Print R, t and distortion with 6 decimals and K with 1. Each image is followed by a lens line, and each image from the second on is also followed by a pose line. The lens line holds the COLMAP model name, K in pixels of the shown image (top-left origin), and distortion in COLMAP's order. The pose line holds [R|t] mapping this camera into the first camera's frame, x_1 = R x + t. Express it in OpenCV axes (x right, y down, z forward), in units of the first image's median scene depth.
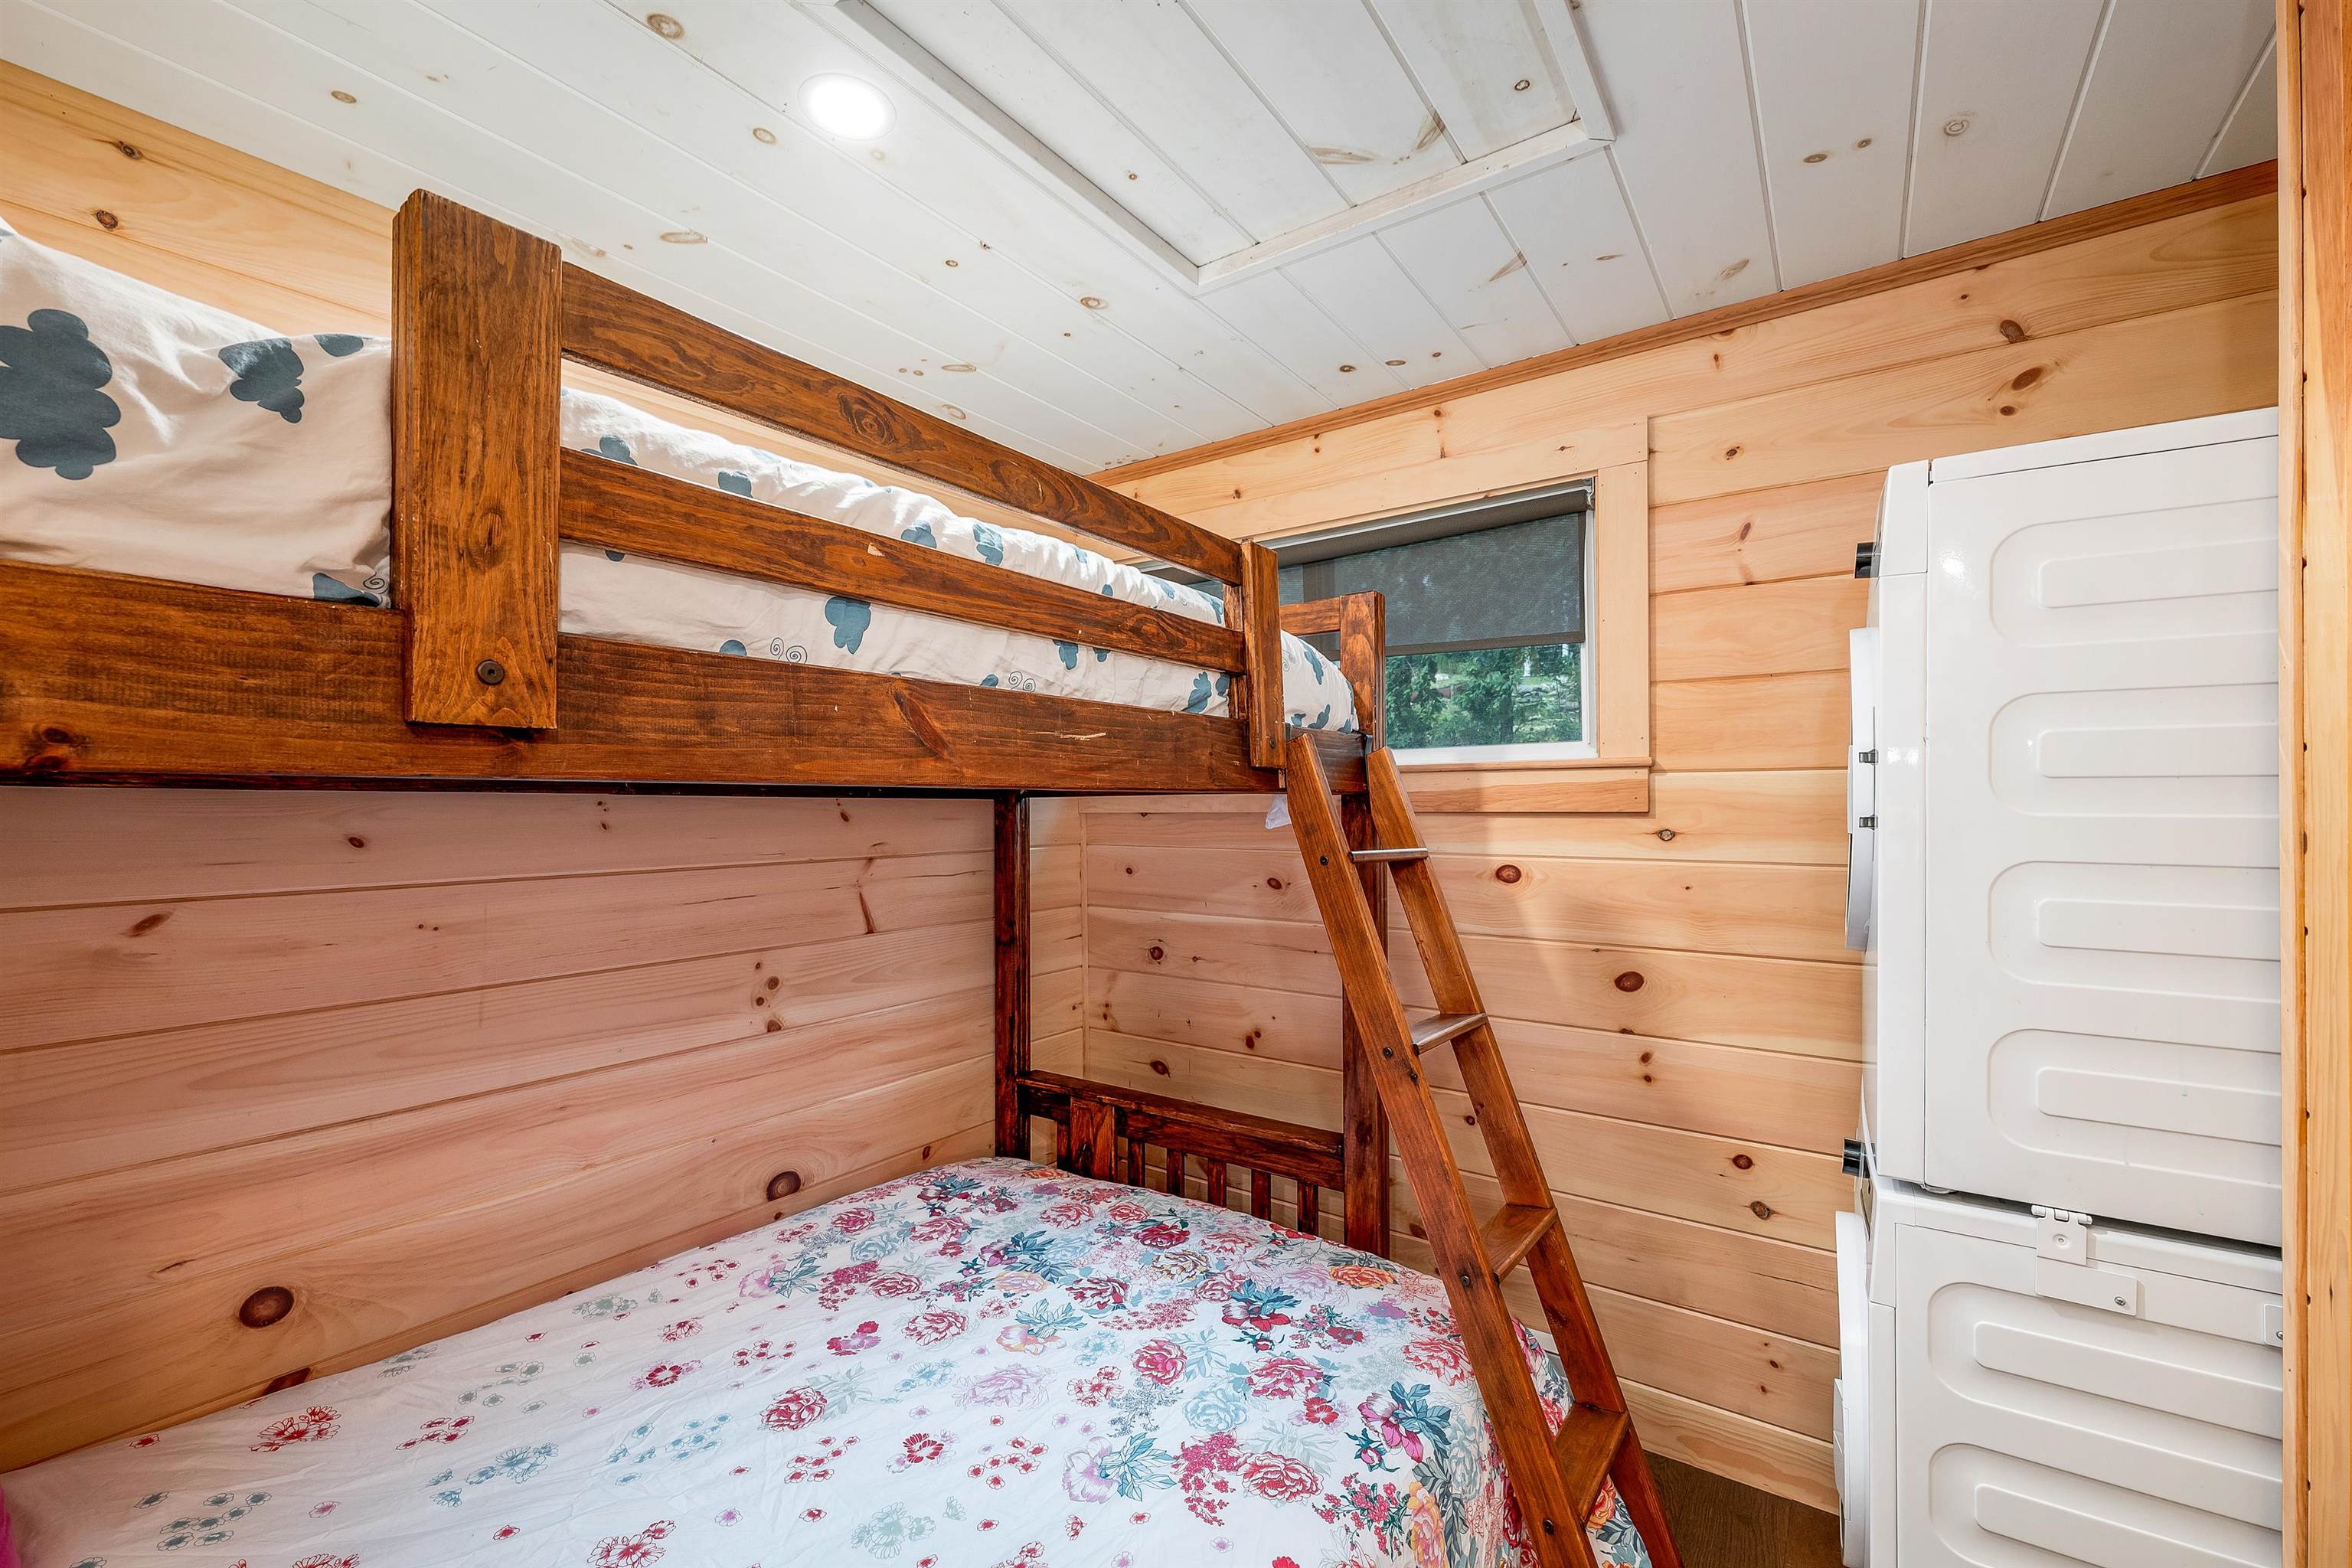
lens RADIAL K [[981.0, 0, 1165.7], [0, 981.0, 788.9], [0, 0, 1]] dist [0.001877, 0.000005]
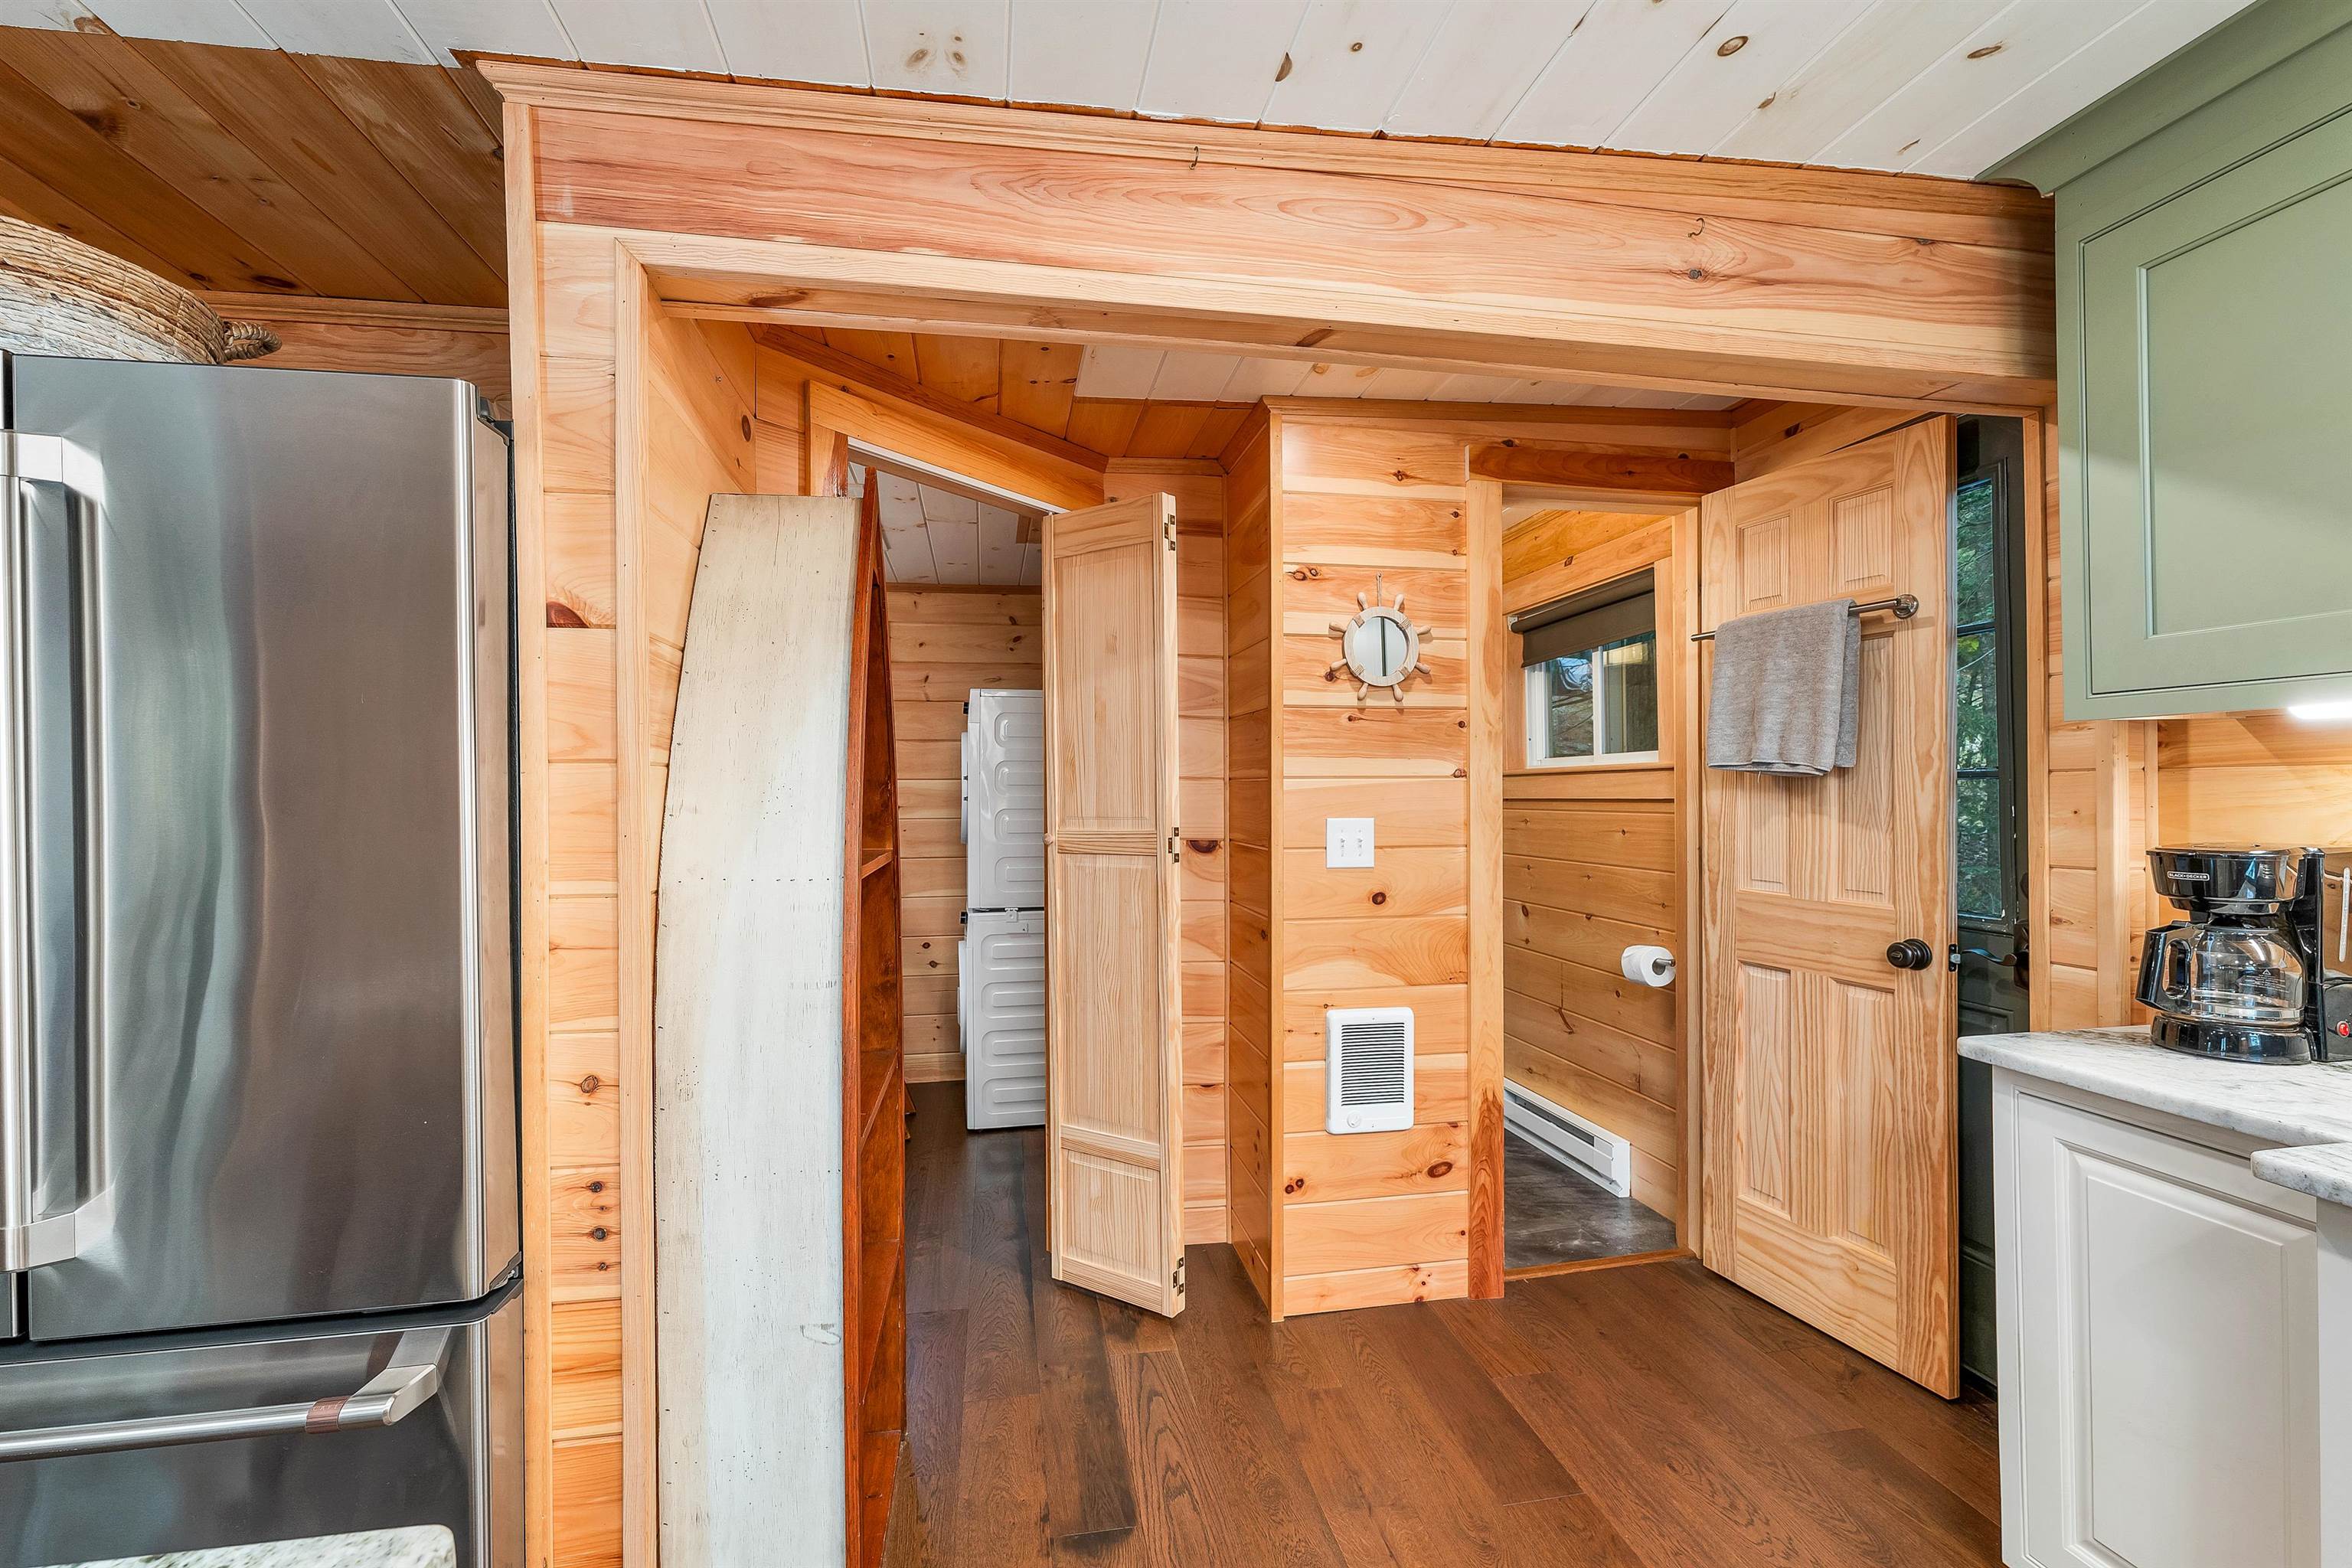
lens RADIAL K [[981.0, 0, 1152.3], [0, 981.0, 787.4], [0, 0, 1]] dist [0.001877, 0.000005]
pose [[0.707704, -0.001313, 0.706508, -0.556647], [0.002597, 0.999996, -0.000743, 0.000929], [-0.706504, 0.002361, 0.707705, -0.846367]]
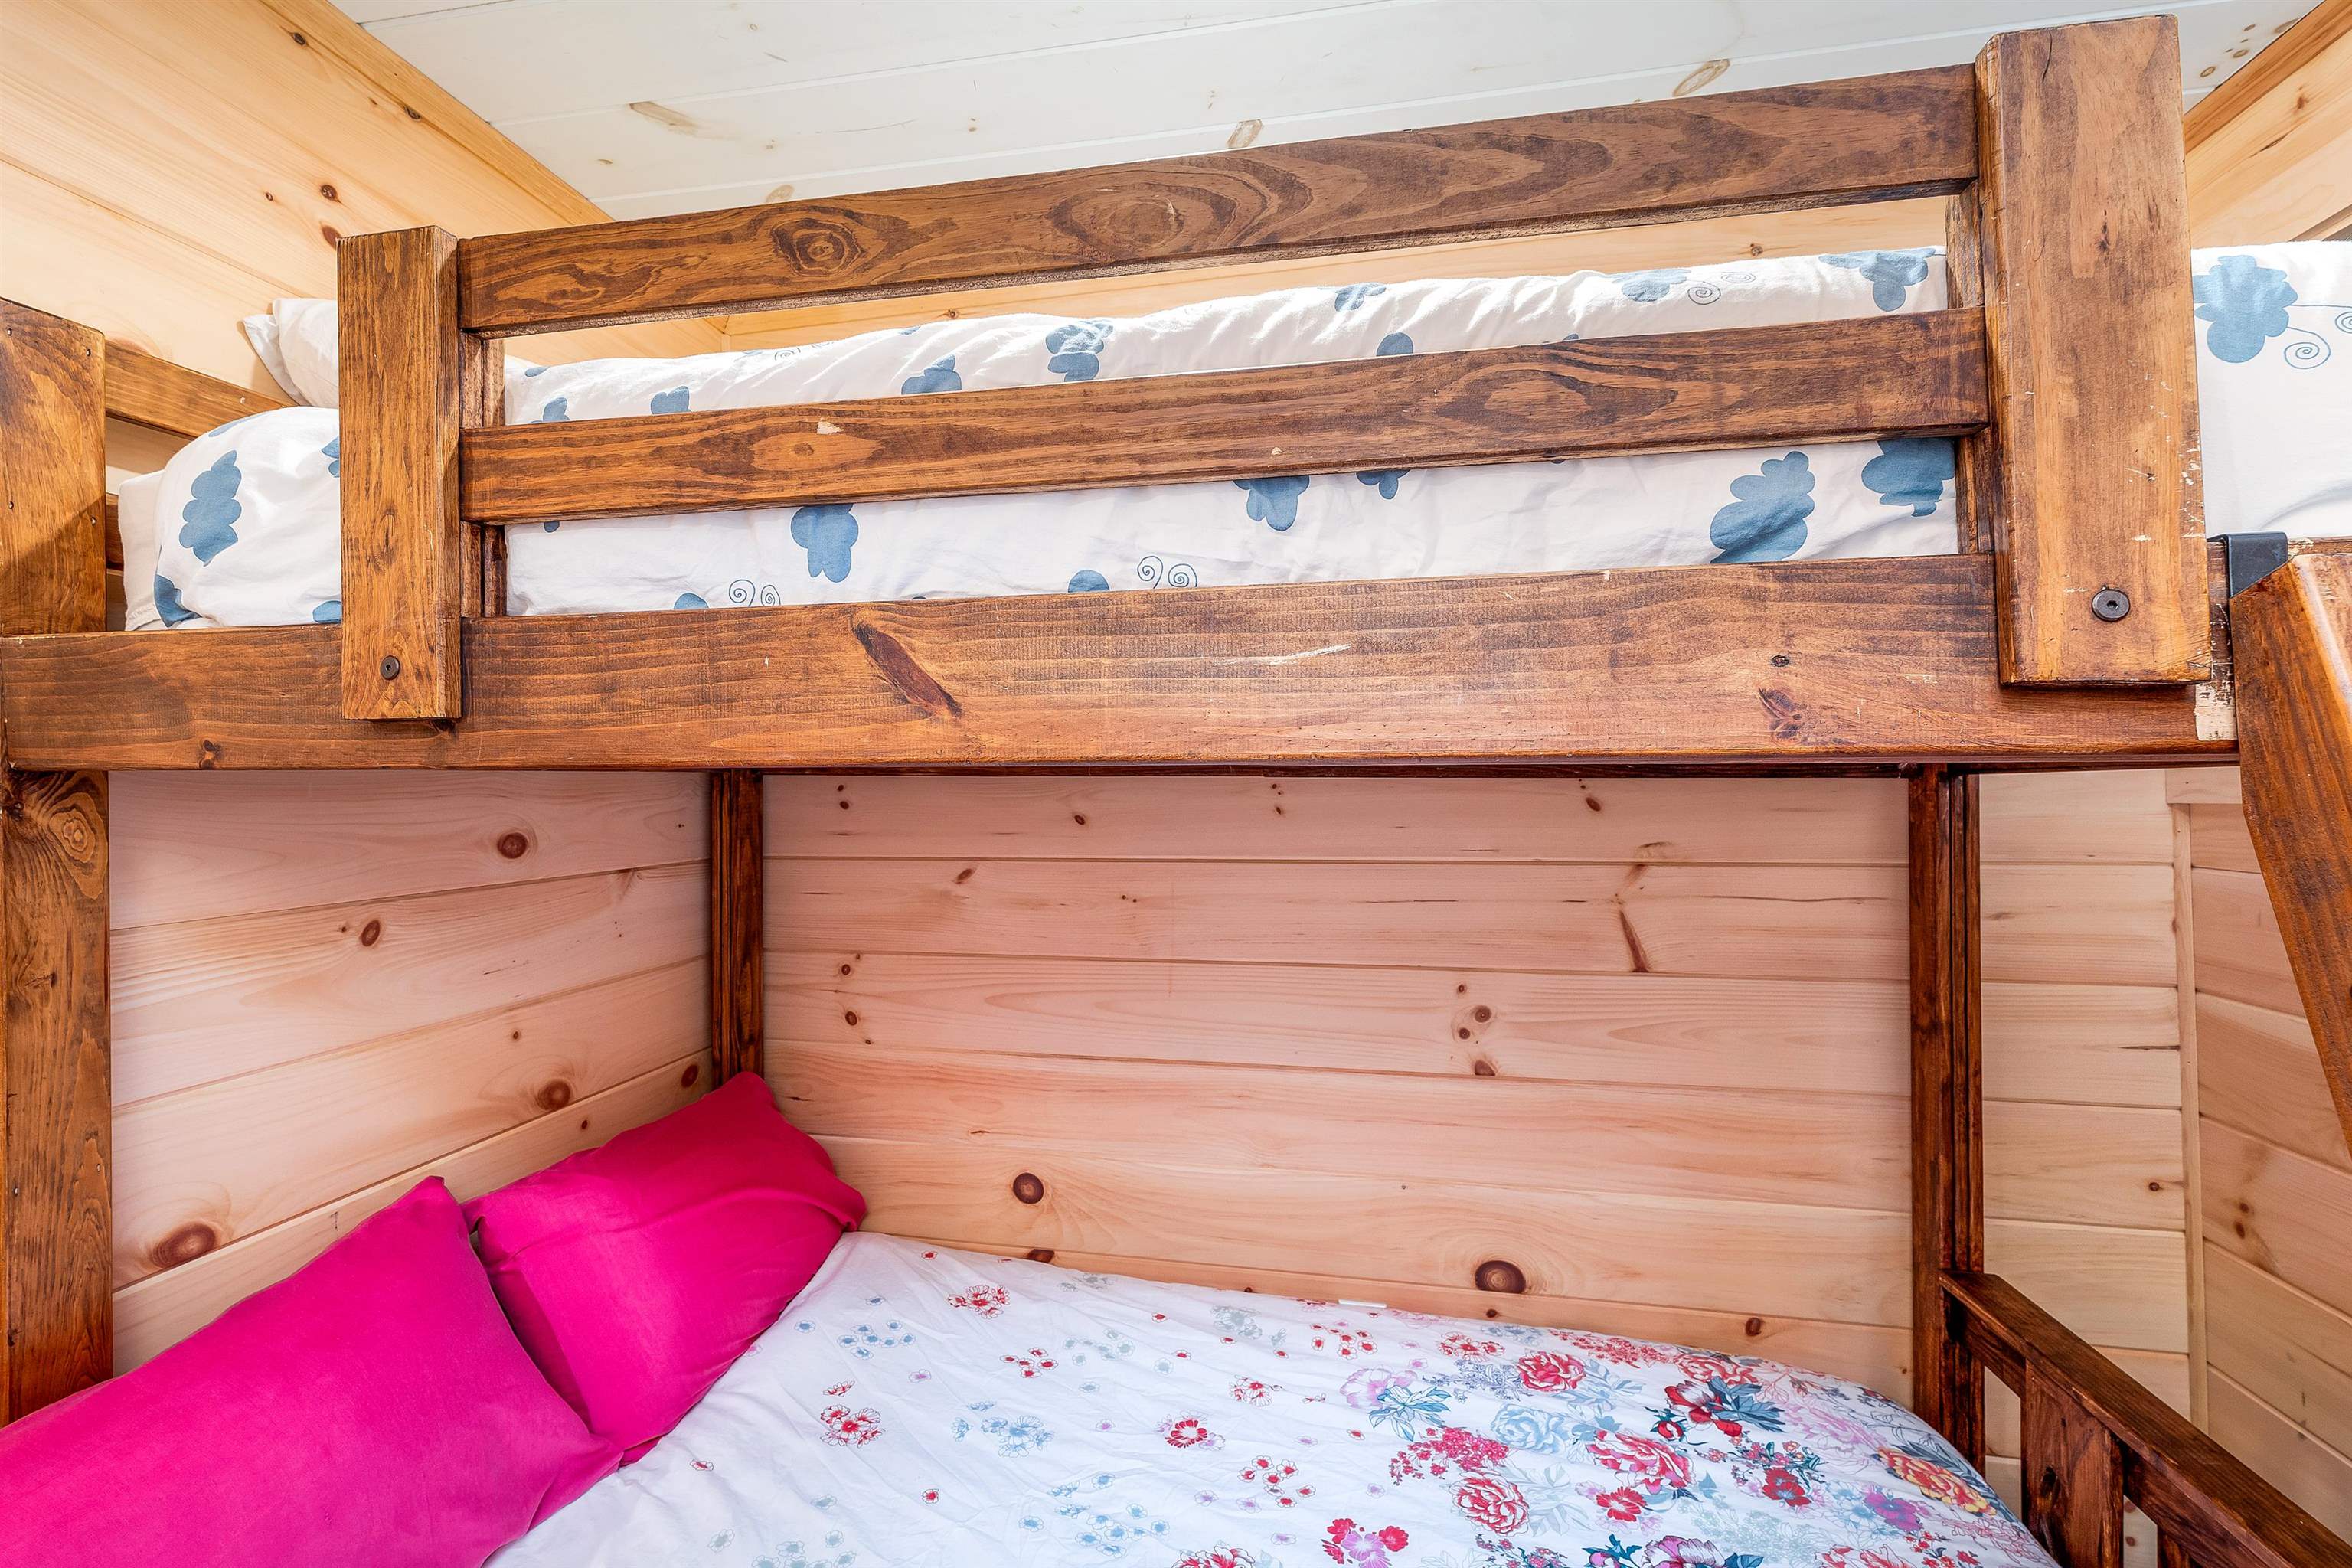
lens RADIAL K [[981.0, 0, 1182.5], [0, 981.0, 775.4], [0, 0, 1]] dist [0.001877, 0.000005]
pose [[0.425596, -0.008714, -0.904871, 0.306815], [0.016062, 0.999869, -0.002074, 0.006132], [0.904771, -0.013651, 0.425680, 0.653833]]
